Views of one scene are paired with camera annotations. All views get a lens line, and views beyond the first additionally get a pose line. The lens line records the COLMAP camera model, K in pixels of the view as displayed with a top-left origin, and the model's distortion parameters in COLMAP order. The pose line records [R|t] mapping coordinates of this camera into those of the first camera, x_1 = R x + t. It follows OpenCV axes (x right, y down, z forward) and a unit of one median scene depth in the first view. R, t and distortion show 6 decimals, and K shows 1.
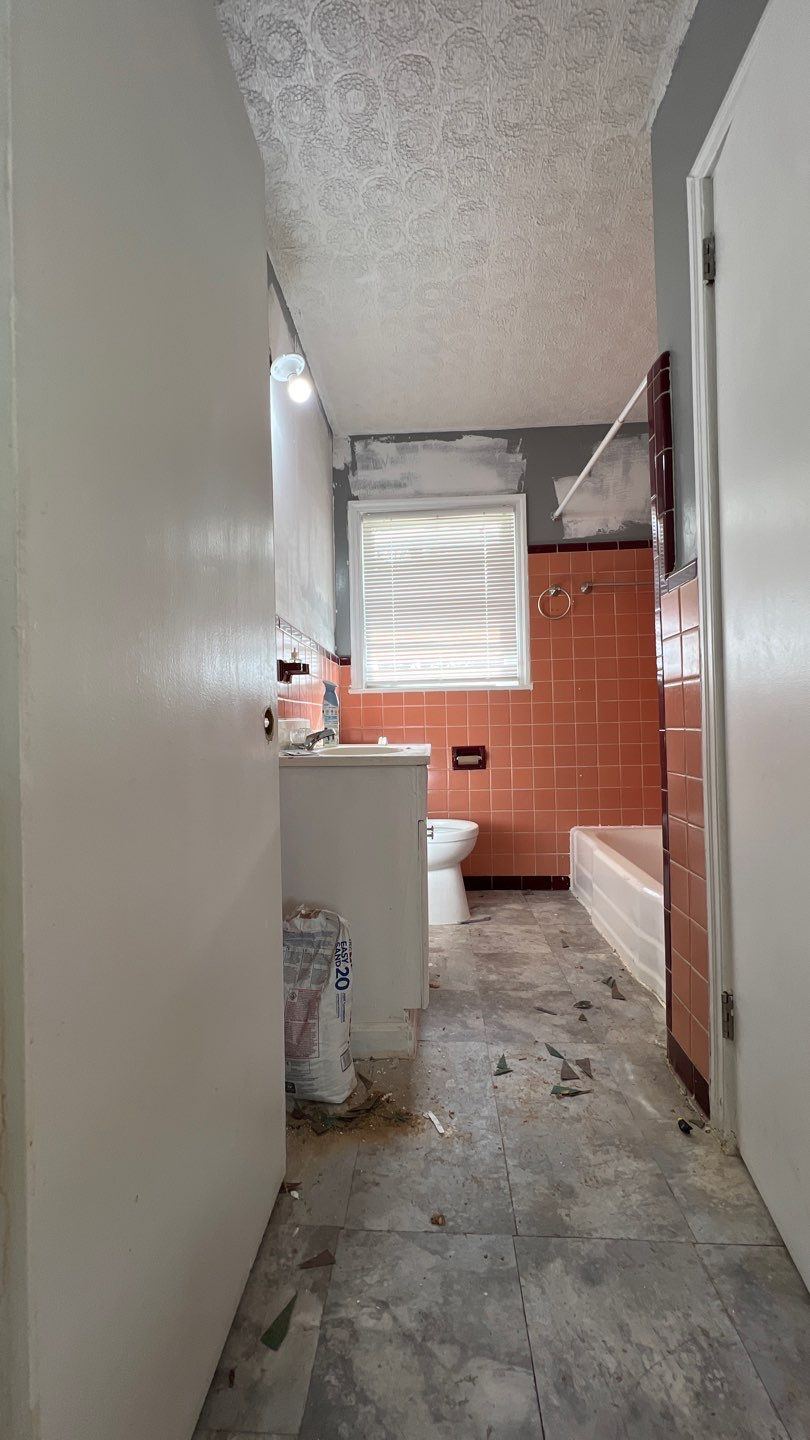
lens RADIAL K [[575.2, 0, 403.9], [0, 575.2, 718.0], [0, 0, 1]] dist [-0.000391, 0.000152]
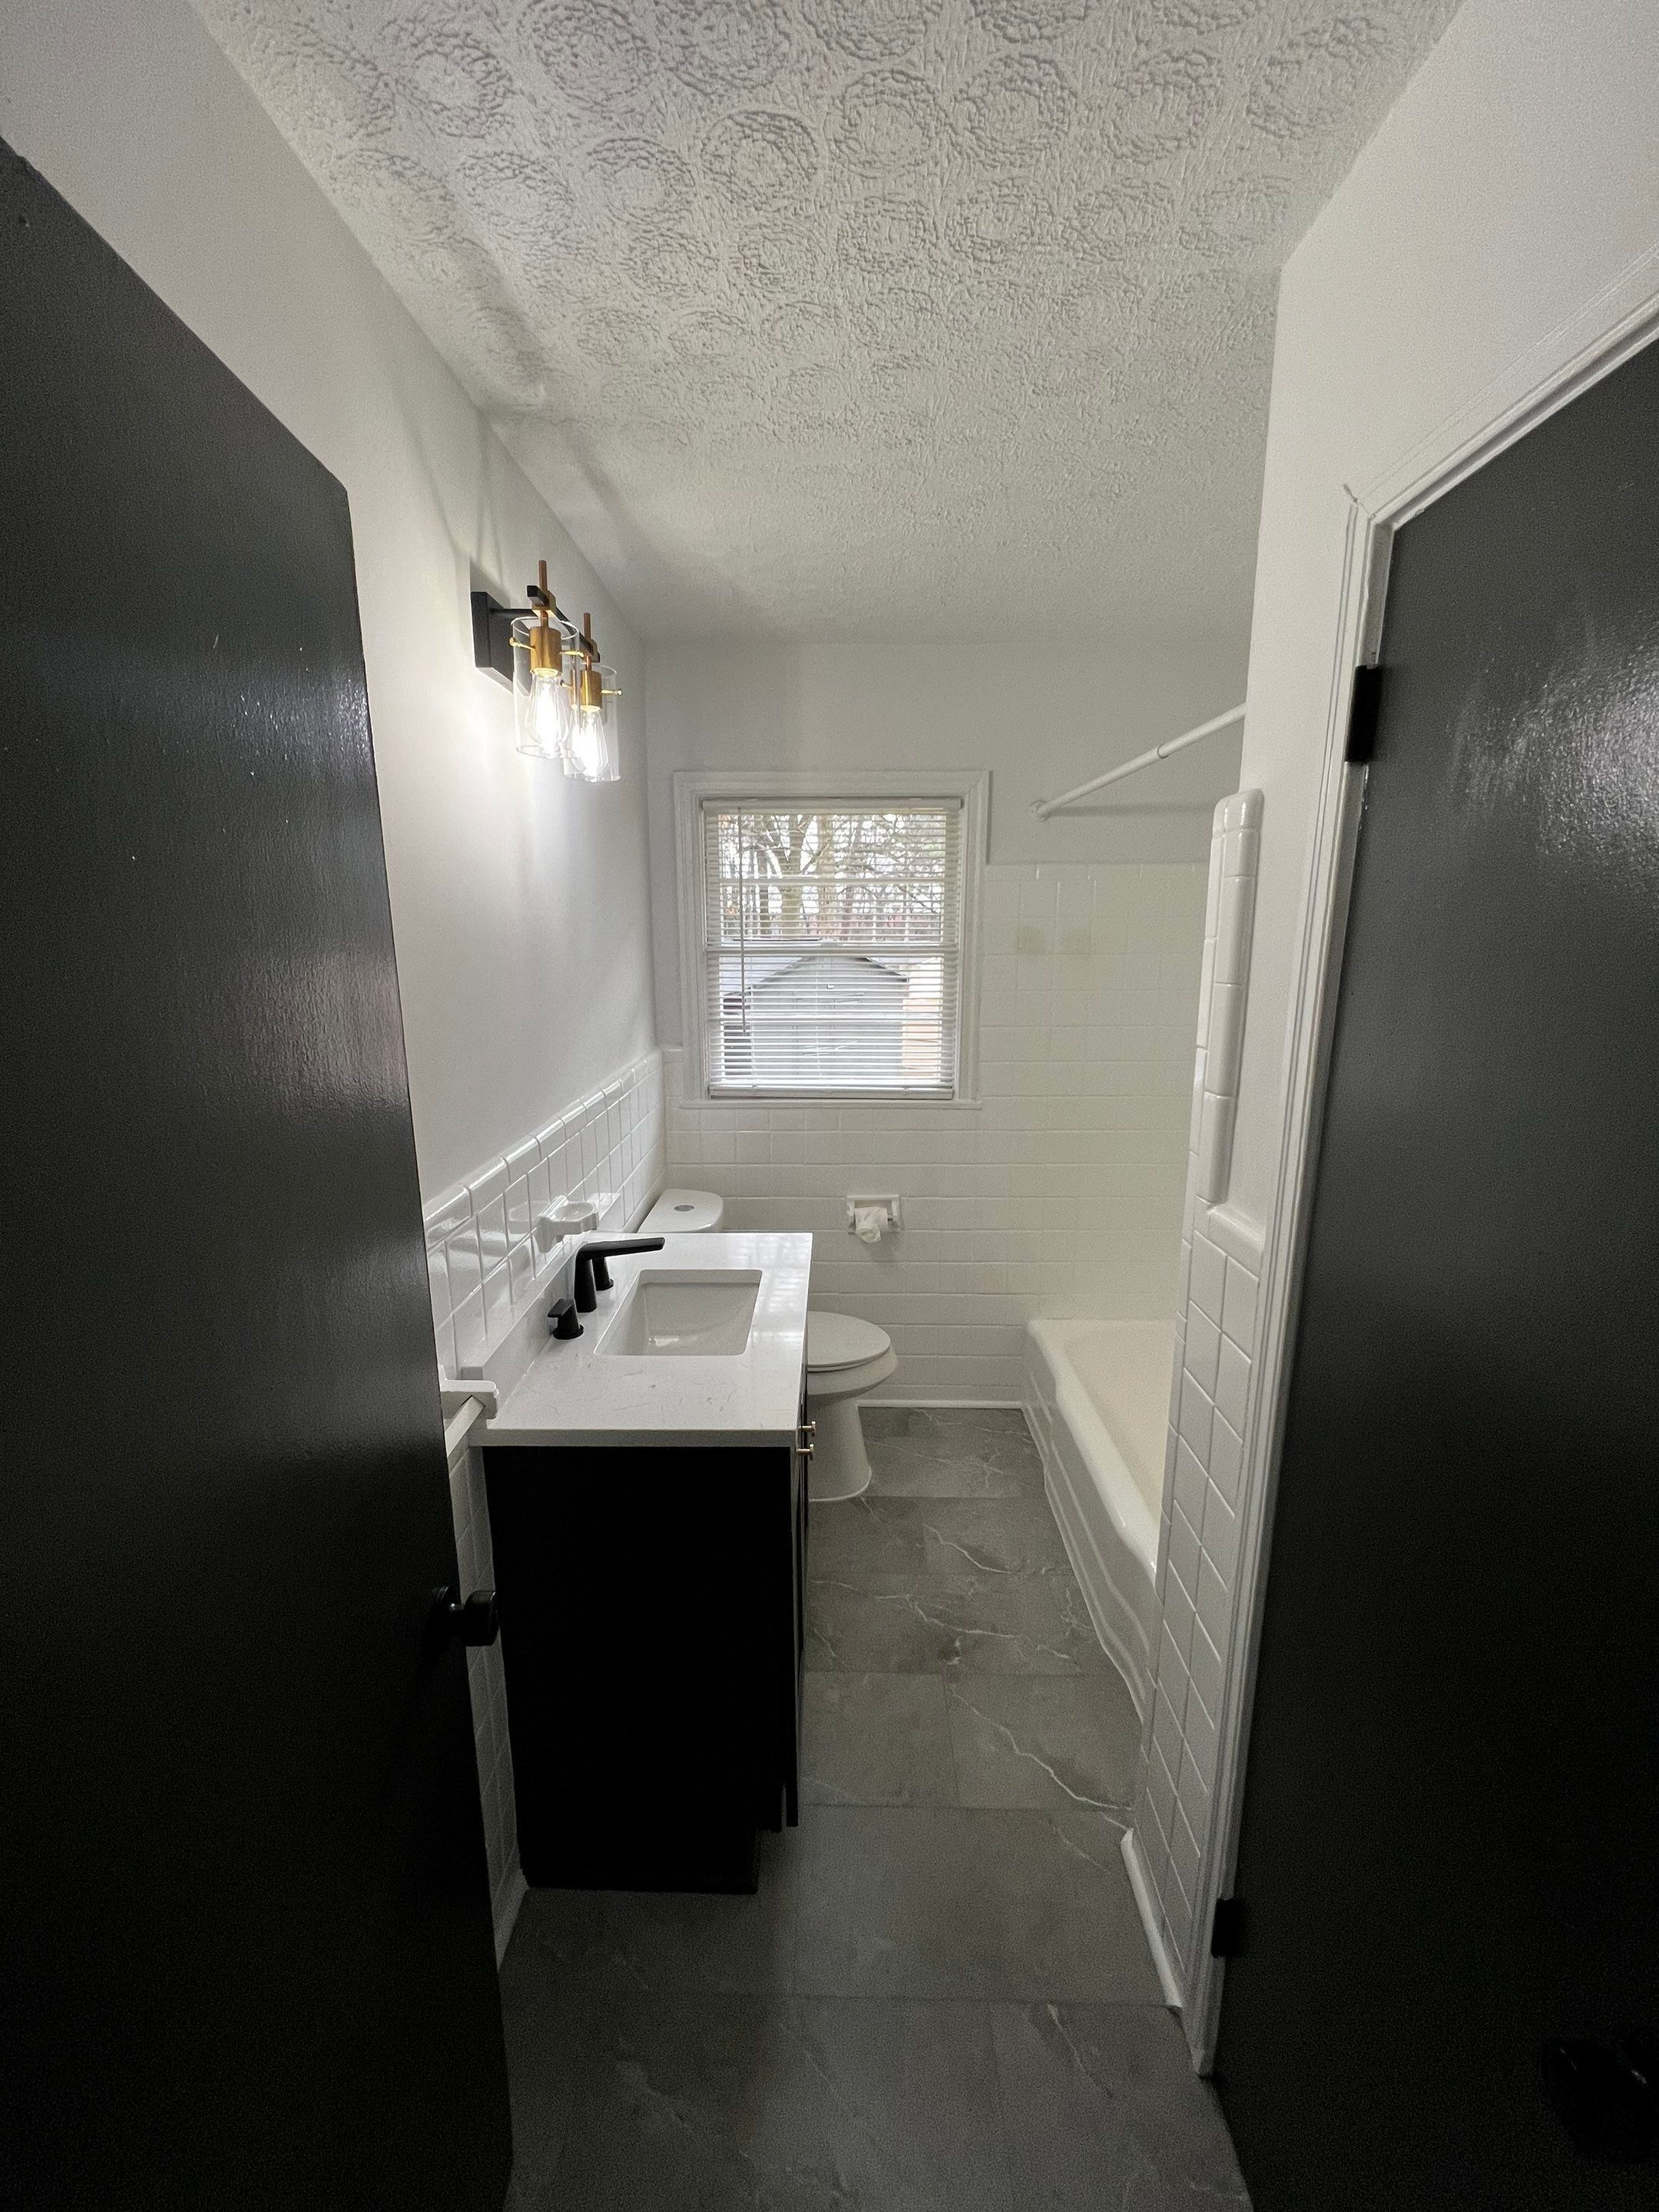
lens RADIAL K [[884.9, 0, 826.9], [0, 884.9, 1103.6], [0, 0, 1]] dist [-0.000608, -0.000129]
pose [[0.998968, 0.012826, 0.043569, 0.042009], [-0.021188, 0.980119, 0.197275, -0.551102], [-0.040173, -0.197995, 0.979380, 0.200411]]
